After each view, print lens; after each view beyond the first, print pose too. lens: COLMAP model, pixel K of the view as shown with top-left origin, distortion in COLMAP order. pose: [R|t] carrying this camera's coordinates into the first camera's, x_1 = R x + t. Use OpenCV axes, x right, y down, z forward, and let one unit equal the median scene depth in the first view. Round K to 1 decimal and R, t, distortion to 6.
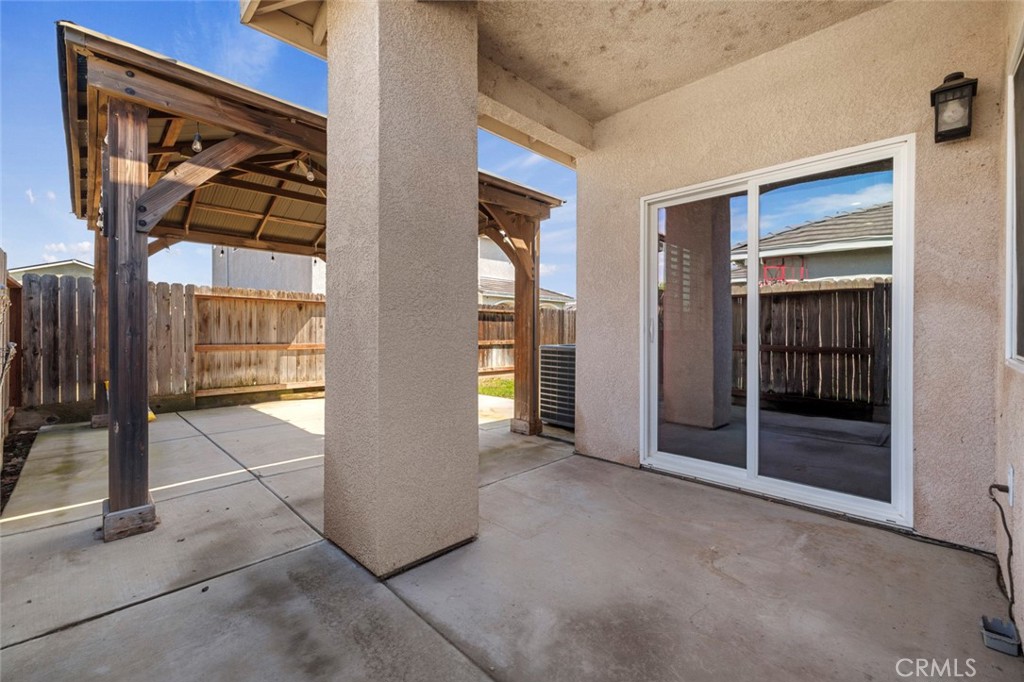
lens RADIAL K [[428.9, 0, 510.8], [0, 428.9, 335.5], [0, 0, 1]] dist [0.001733, -0.001161]
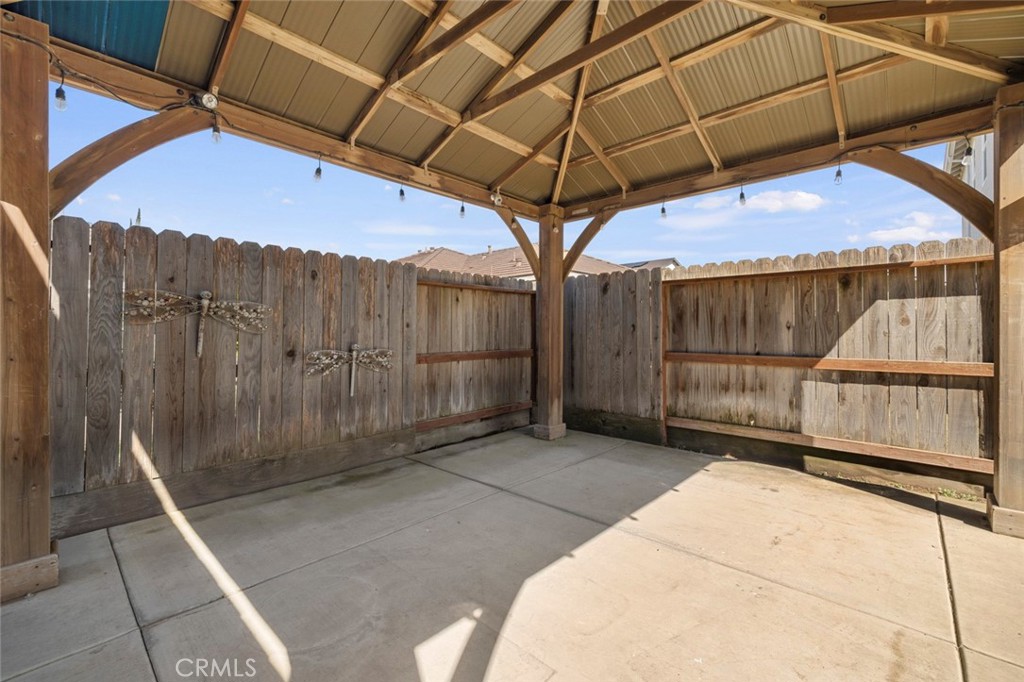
lens RADIAL K [[428.9, 0, 510.9], [0, 428.9, 331.7], [0, 0, 1]] dist [0.001733, -0.001161]
pose [[0.037826, -0.005817, -0.999267, -0.034392], [-0.007366, 0.999954, -0.006100, -0.004940], [0.999257, 0.007591, 0.037781, 0.668514]]
